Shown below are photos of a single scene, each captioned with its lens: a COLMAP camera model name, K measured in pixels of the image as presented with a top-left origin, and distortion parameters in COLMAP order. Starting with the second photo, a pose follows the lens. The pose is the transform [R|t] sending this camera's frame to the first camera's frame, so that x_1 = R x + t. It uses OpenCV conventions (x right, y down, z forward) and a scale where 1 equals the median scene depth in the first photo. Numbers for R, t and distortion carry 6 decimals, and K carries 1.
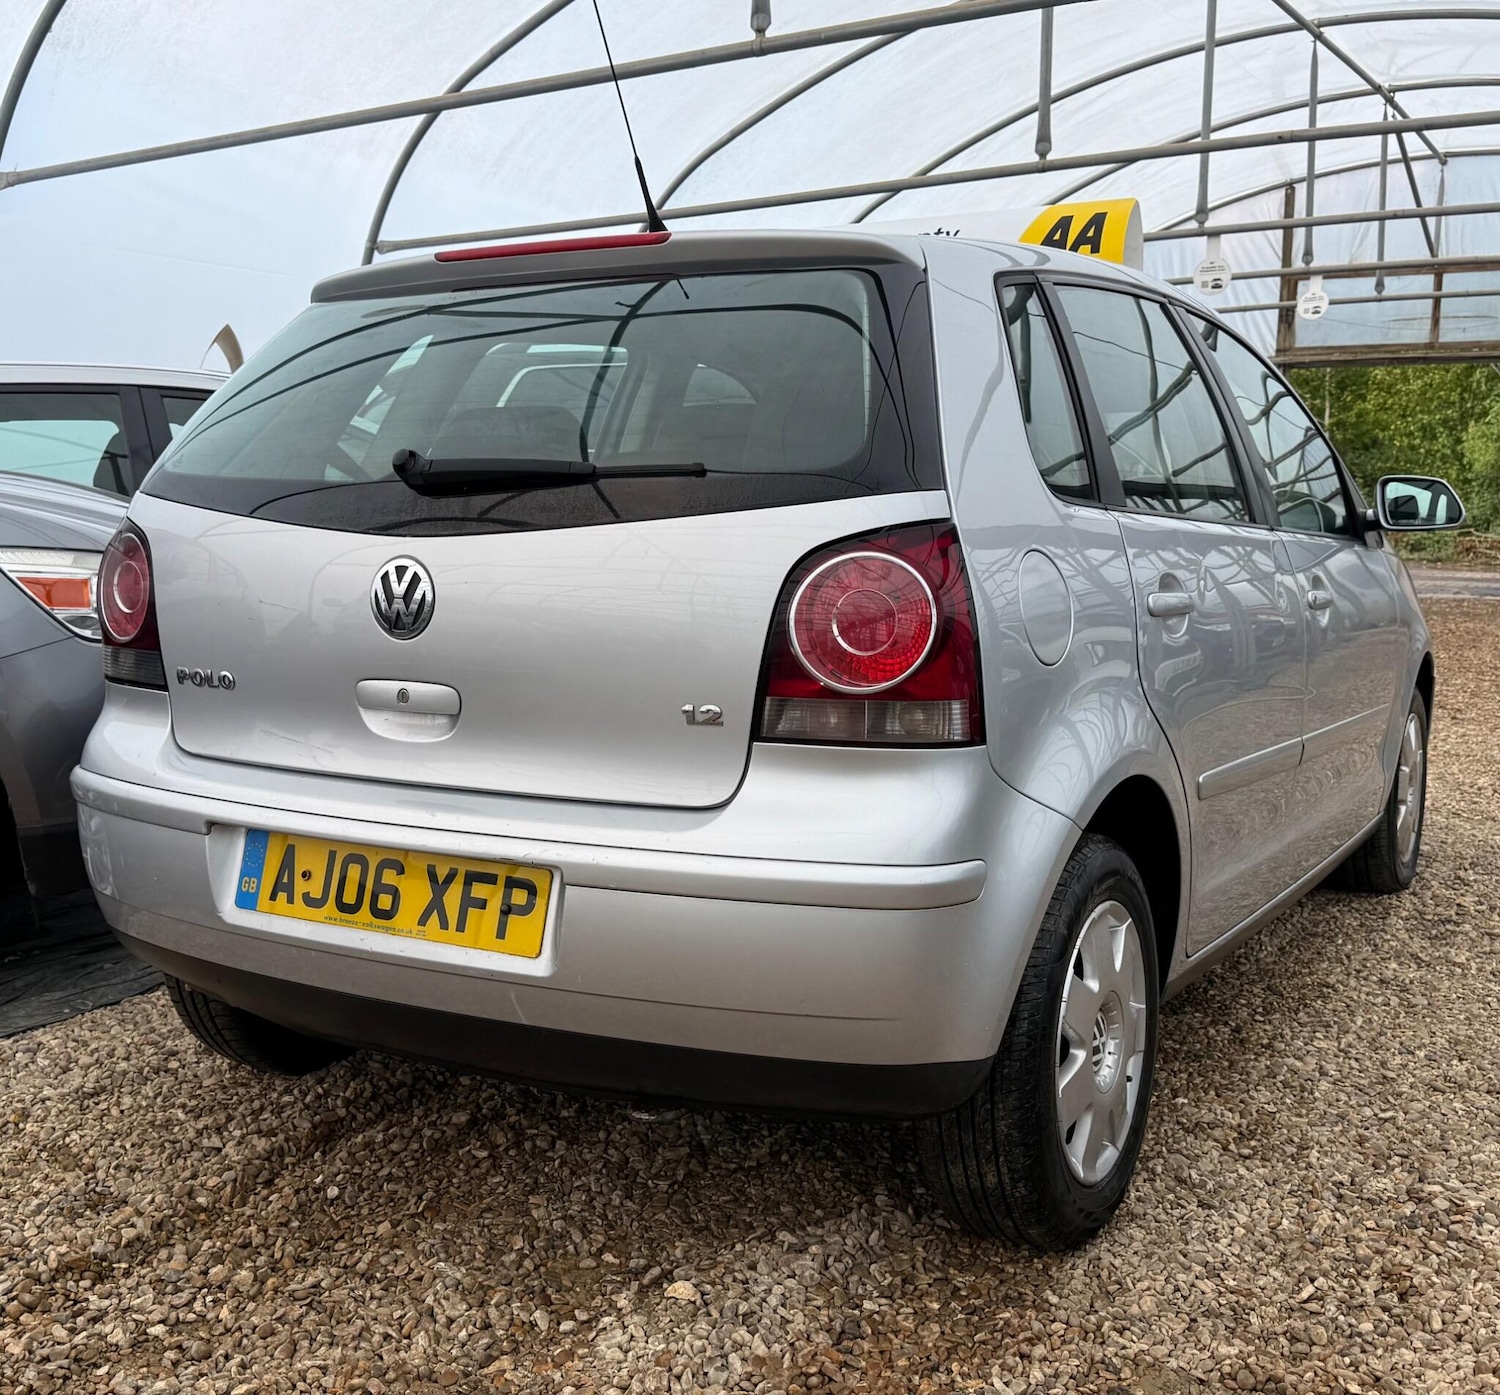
lens RADIAL K [[1514.3, 0, 688.0], [0, 1514.3, 728.5], [0, 0, 1]] dist [0.115718, -0.192598]
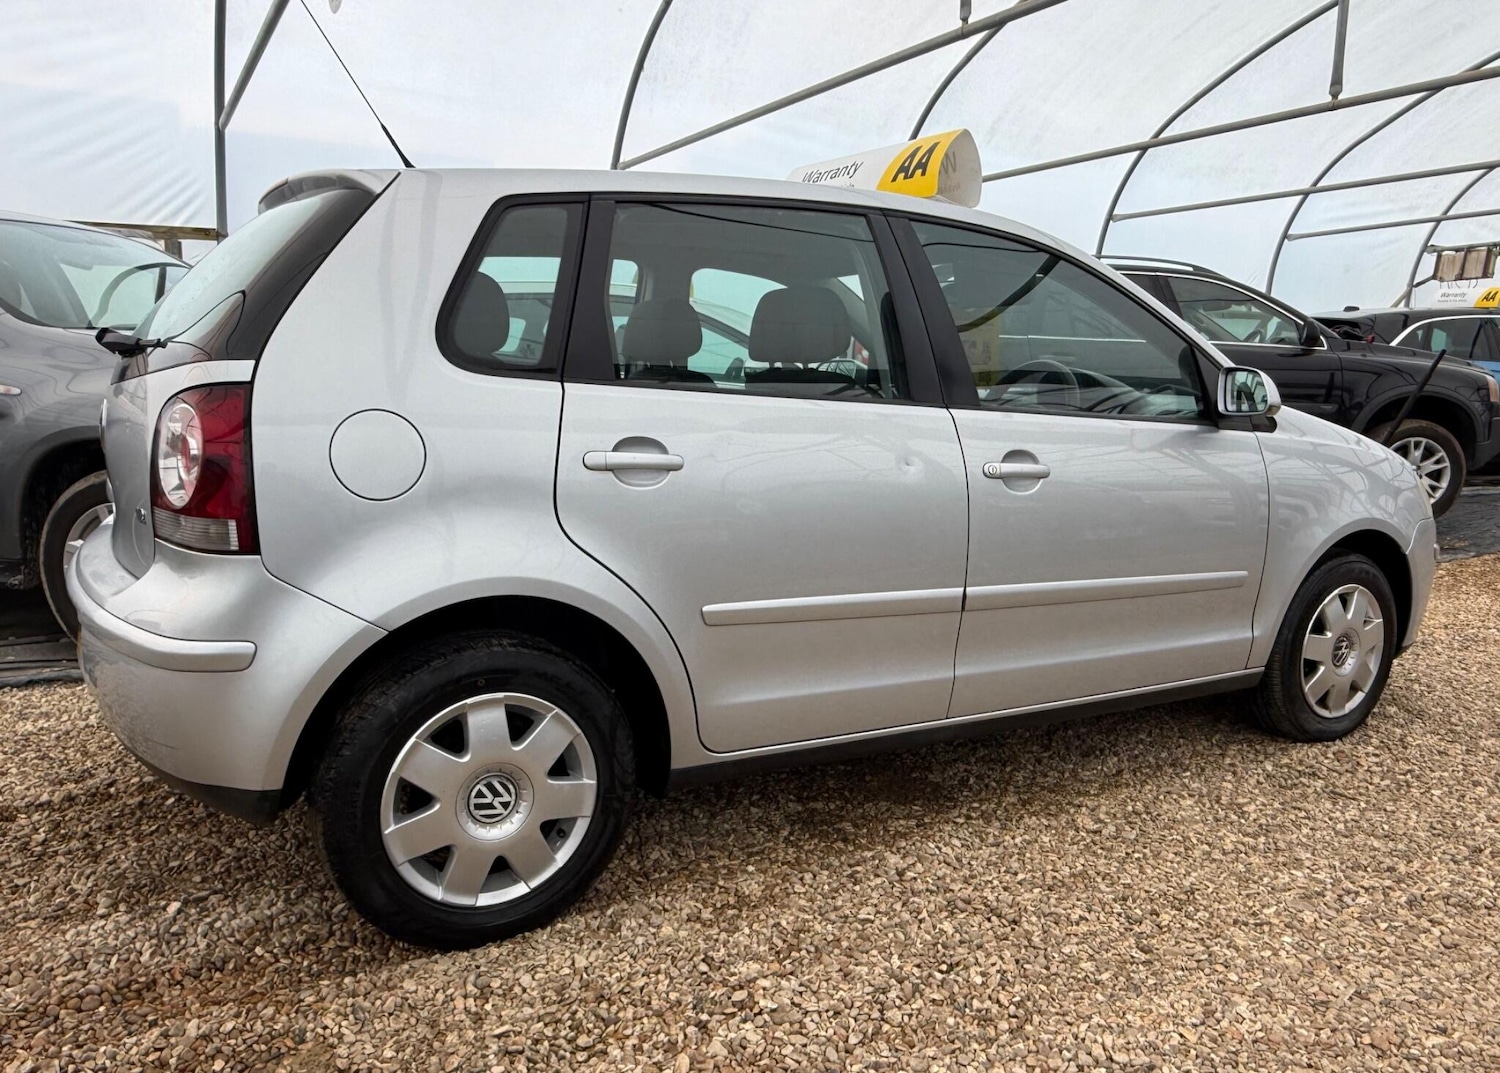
lens RADIAL K [[1041.8, 0, 841.2], [0, 1041.8, 555.3], [0, 0, 1]] dist [-0.000100, 0.000293]
pose [[0.904700, 0.097745, -0.414684, 0.887868], [-0.087128, 0.995203, 0.044494, -0.063704], [0.417044, -0.004123, 0.908877, 0.339412]]
